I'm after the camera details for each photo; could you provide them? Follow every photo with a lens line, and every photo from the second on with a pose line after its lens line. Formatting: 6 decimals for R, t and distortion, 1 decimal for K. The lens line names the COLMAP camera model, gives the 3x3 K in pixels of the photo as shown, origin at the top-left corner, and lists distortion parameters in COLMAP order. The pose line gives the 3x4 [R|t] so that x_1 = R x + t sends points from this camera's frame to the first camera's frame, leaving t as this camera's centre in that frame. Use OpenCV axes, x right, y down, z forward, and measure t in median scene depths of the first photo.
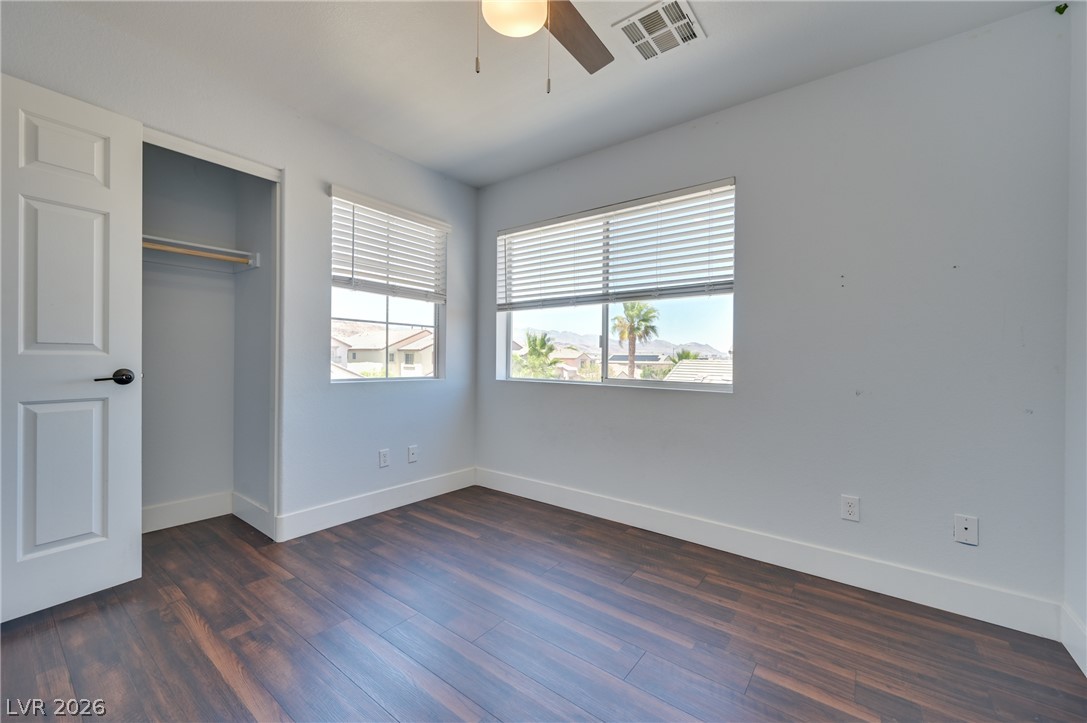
lens RADIAL K [[439.2, 0, 535.9], [0, 439.2, 362.3], [0, 0, 1]] dist [-0.001705, 0.001321]
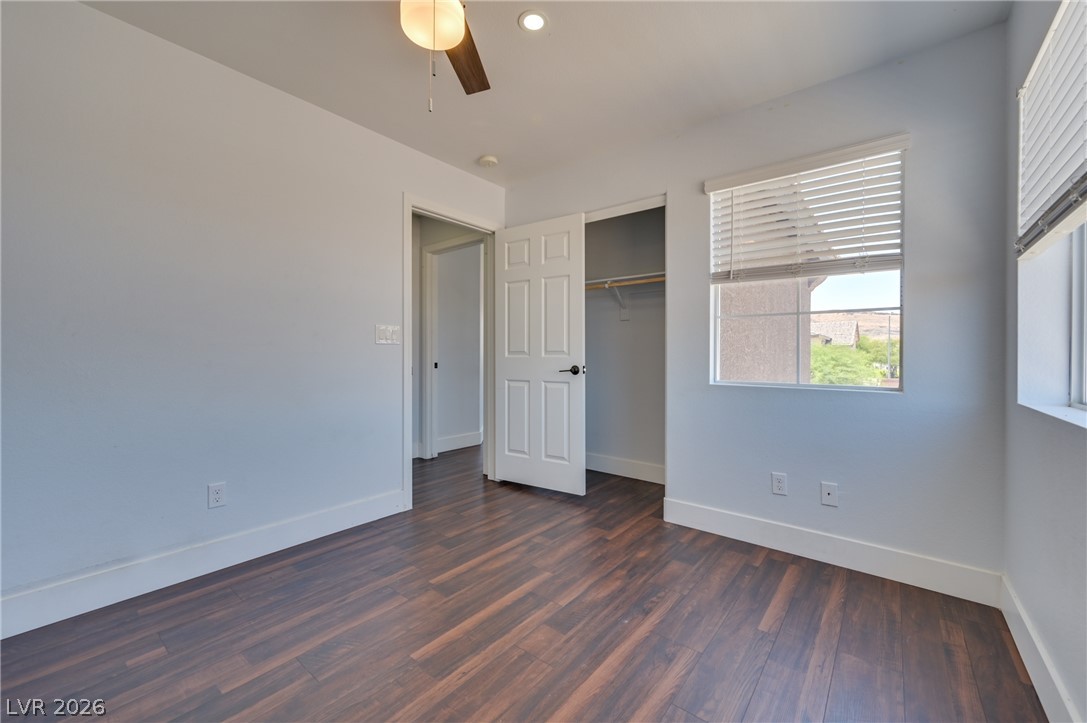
lens RADIAL K [[439.2, 0, 548.9], [0, 439.2, 359.3], [0, 0, 1]] dist [-0.001705, 0.001321]
pose [[-0.025809, -0.000736, -0.999667, 0.562475], [-0.009206, 0.999958, -0.000498, -0.004307], [0.999625, 0.009190, -0.025814, 0.727879]]
